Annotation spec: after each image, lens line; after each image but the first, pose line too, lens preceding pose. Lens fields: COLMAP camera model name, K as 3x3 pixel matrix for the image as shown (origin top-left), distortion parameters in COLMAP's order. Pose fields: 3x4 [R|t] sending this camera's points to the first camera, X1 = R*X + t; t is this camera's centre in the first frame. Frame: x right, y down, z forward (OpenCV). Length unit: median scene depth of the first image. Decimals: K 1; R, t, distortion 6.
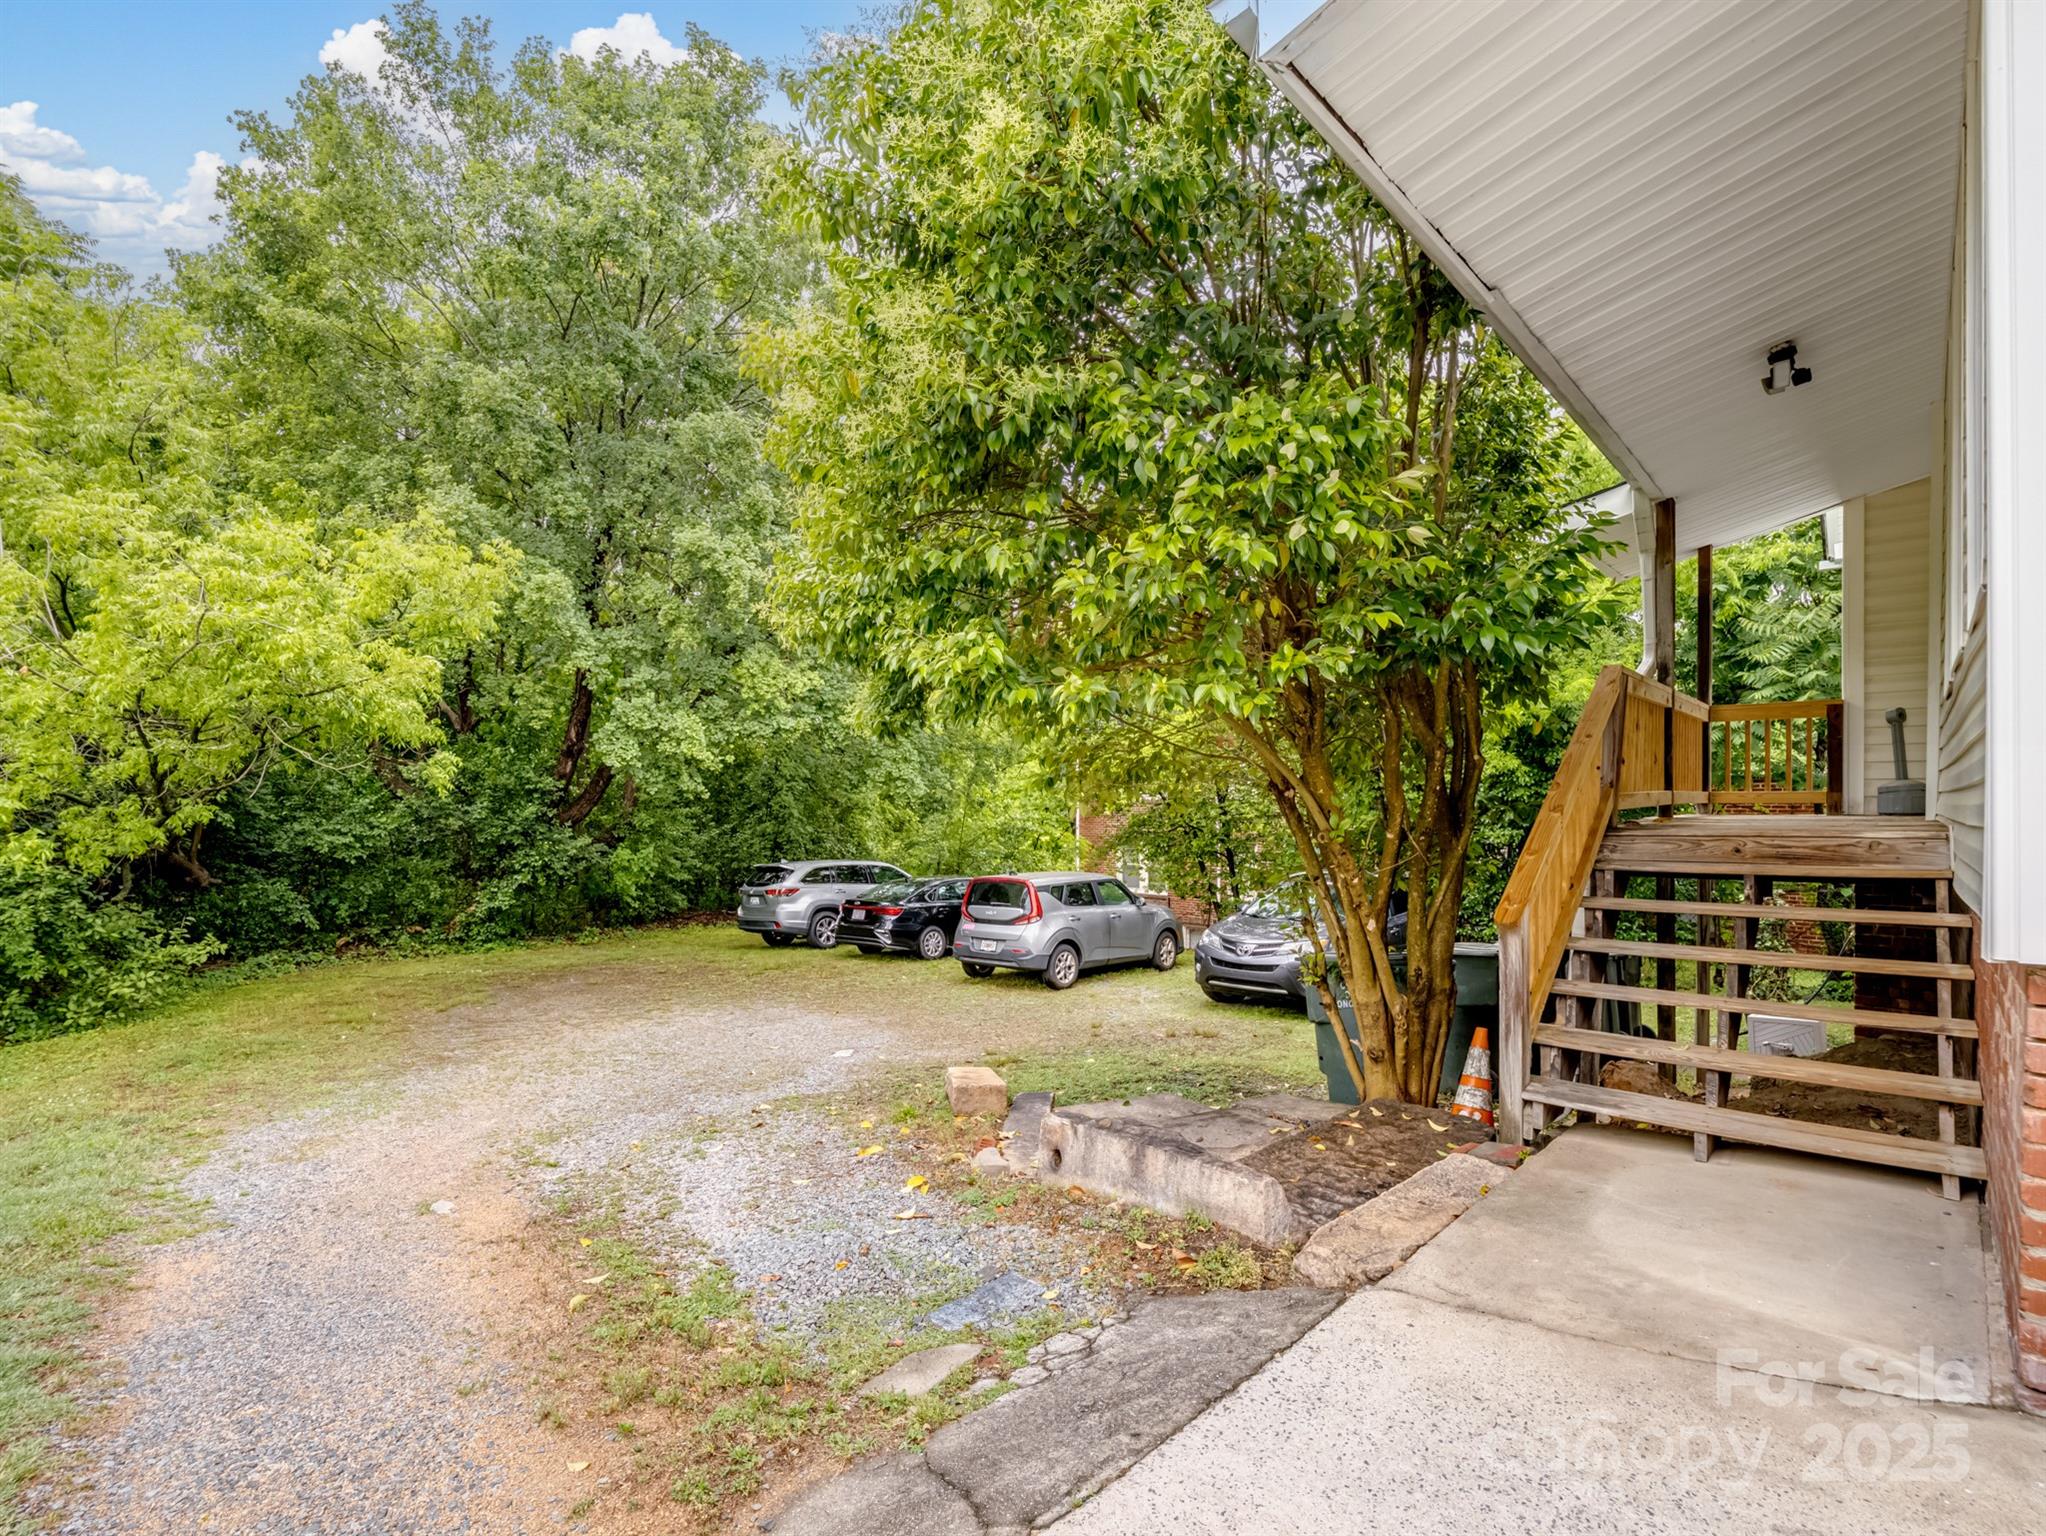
lens RADIAL K [[1042.8, 0, 1023.0], [0, 1042.8, 768.0], [0, 0, 1]] dist [0.002984, -0.000288]
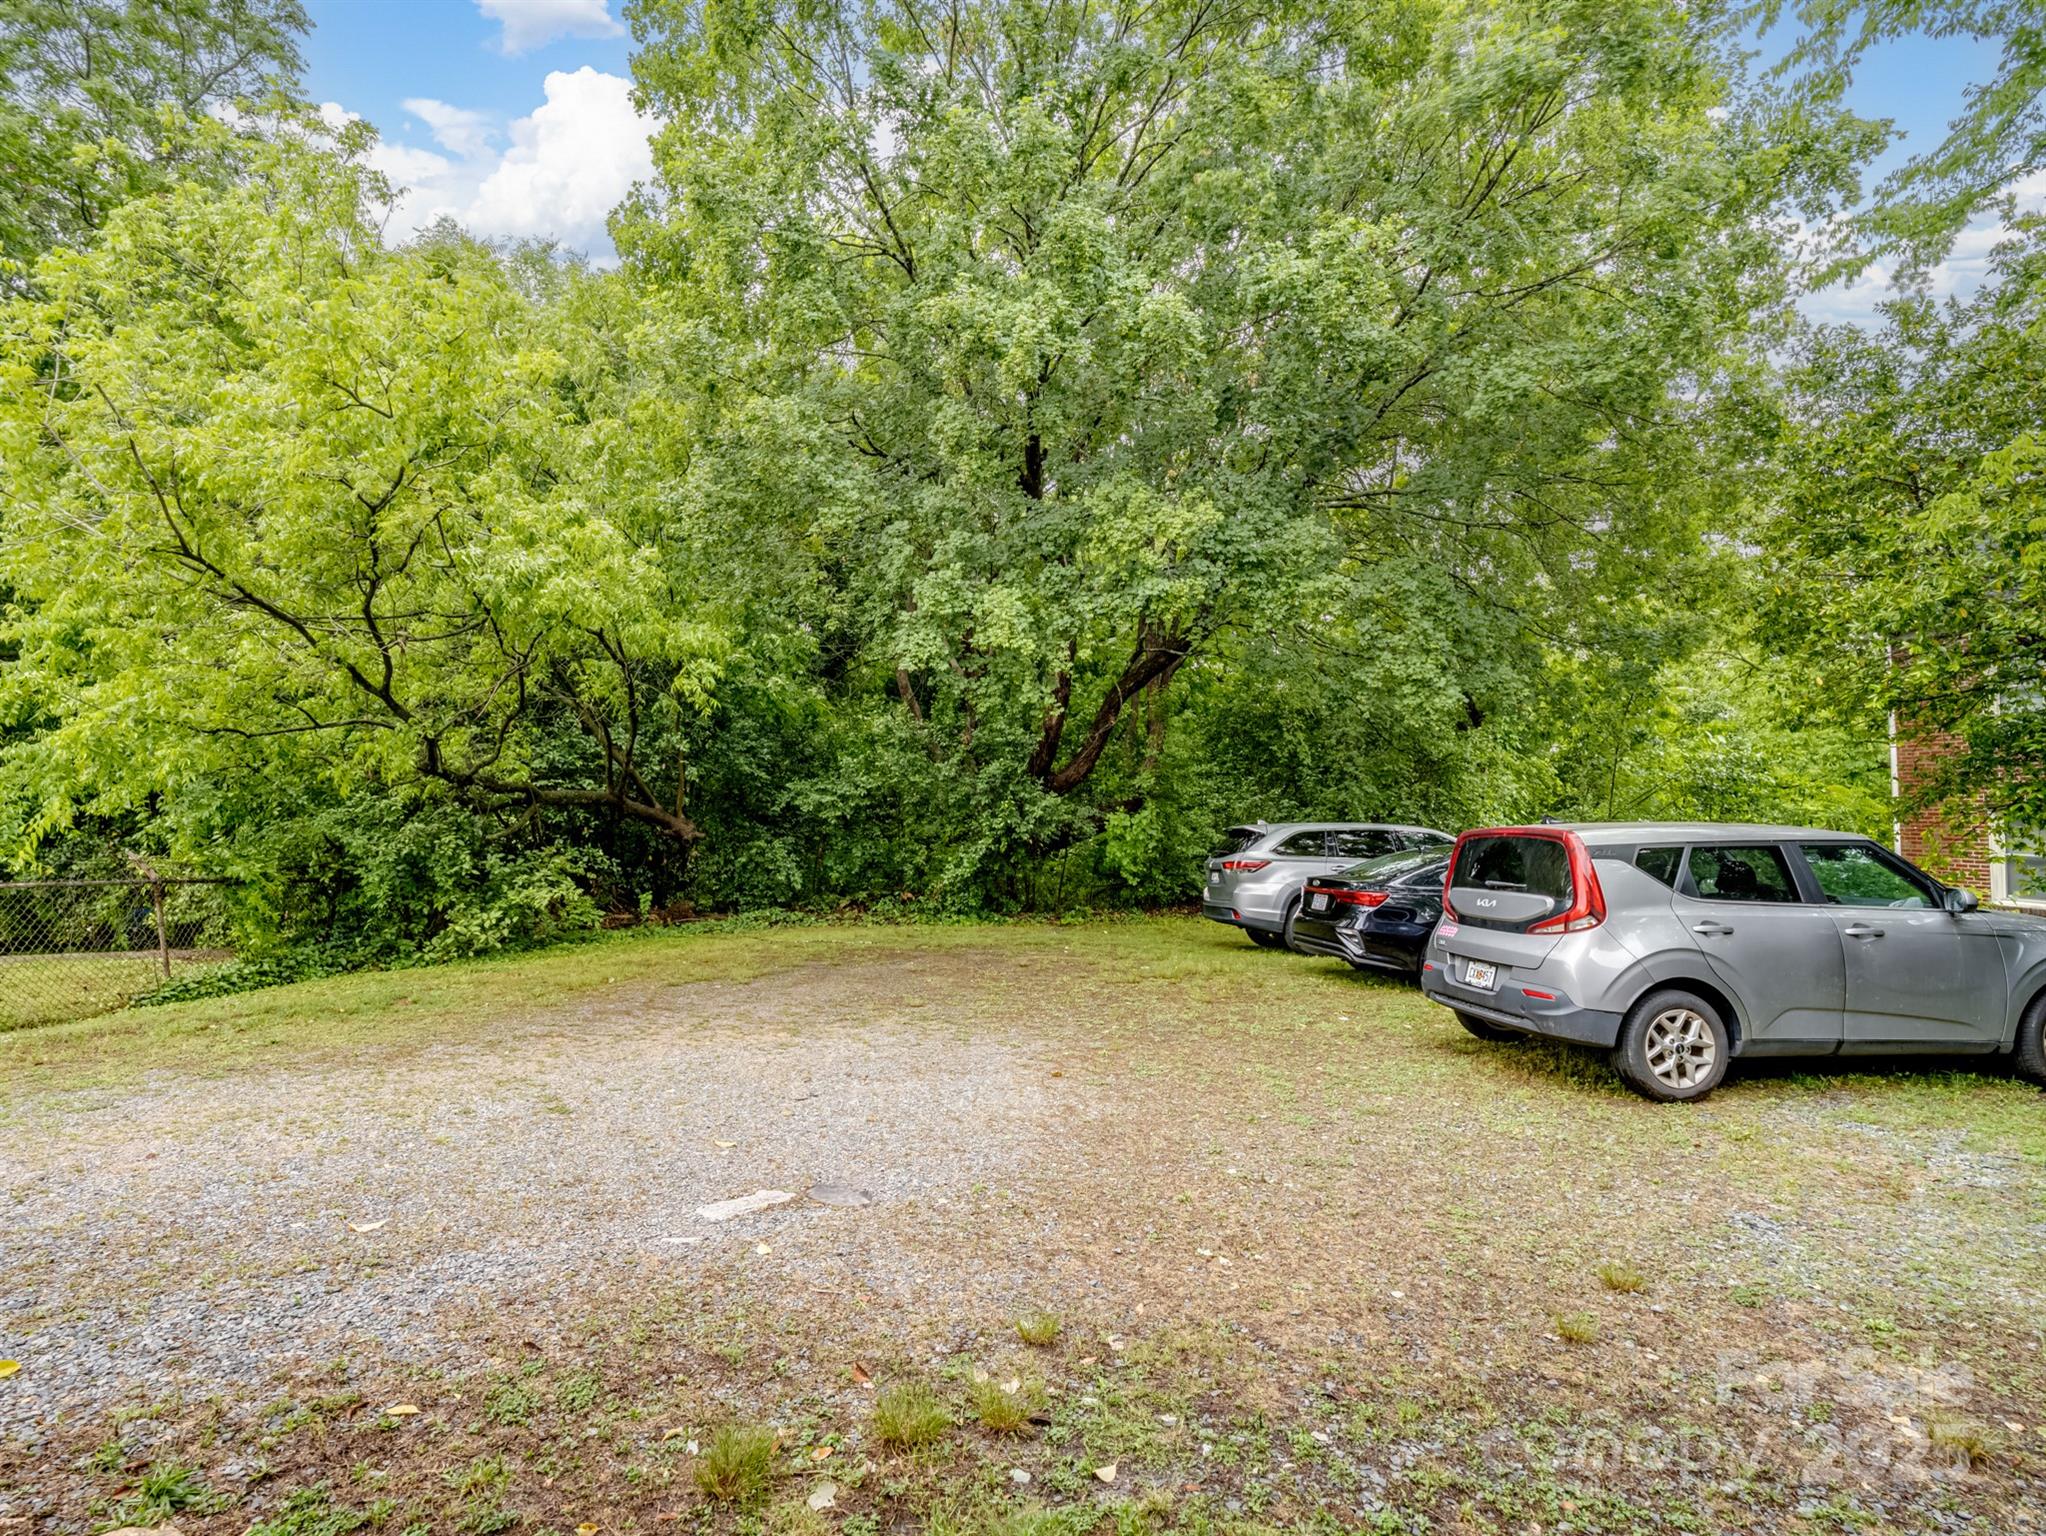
lens RADIAL K [[981.3, 0, 996.6], [0, 981.3, 775.9], [0, 0, 1]] dist [0.001884, 0.000534]
pose [[0.740731, -0.033535, -0.670964, 0.094567], [0.033713, 0.999350, -0.012728, 0.074807], [0.670955, -0.013192, 0.741380, 0.496617]]
